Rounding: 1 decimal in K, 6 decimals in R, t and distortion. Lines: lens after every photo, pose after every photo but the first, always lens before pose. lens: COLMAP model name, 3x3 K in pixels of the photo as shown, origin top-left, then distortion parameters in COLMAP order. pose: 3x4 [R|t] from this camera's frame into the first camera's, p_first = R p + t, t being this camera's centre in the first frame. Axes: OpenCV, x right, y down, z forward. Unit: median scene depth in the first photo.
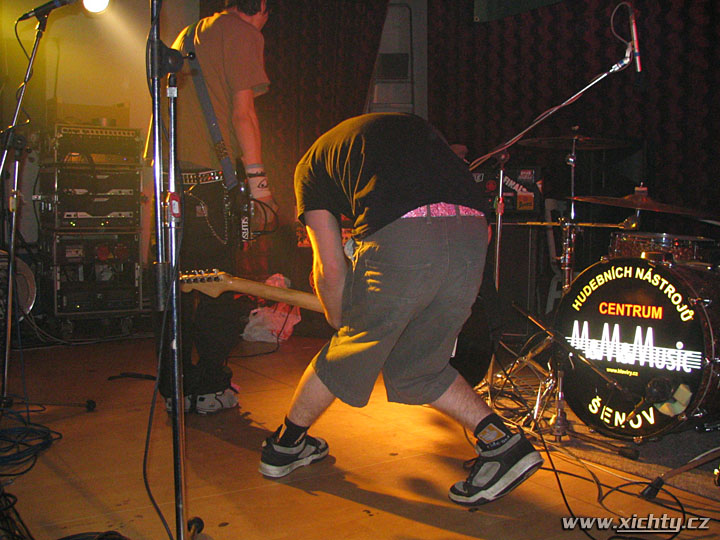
lens RADIAL K [[793.9, 0, 363.1], [0, 793.9, 286.1], [0, 0, 1]] dist [-0.194421, 0.202576]
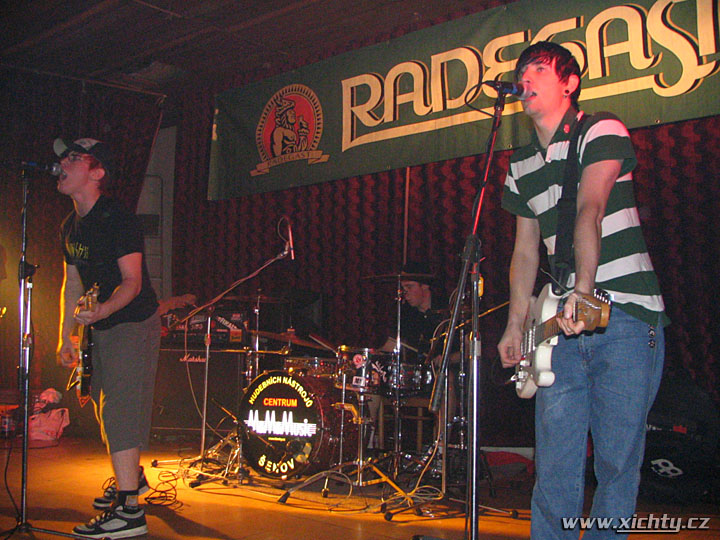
lens RADIAL K [[793.9, 0, 363.1], [0, 793.9, 286.1], [0, 0, 1]] dist [-0.194421, 0.202576]
pose [[0.953839, 0.029129, 0.298902, -0.005982], [0.019330, 0.987266, -0.157896, 0.054067], [-0.299695, 0.156385, 0.941130, -0.685931]]
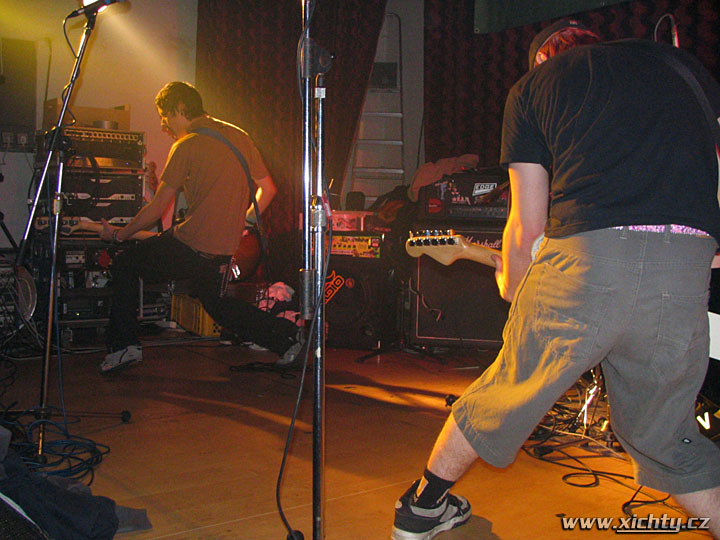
lens RADIAL K [[791.8, 0, 360.0], [0, 791.8, 270.0], [0, 0, 1]] dist [-0.134299, 0.027587]
pose [[0.997656, 0.005074, 0.068247, -0.144305], [-0.002911, 0.999492, -0.031750, 0.002003], [-0.068373, 0.031477, 0.997163, 0.011176]]
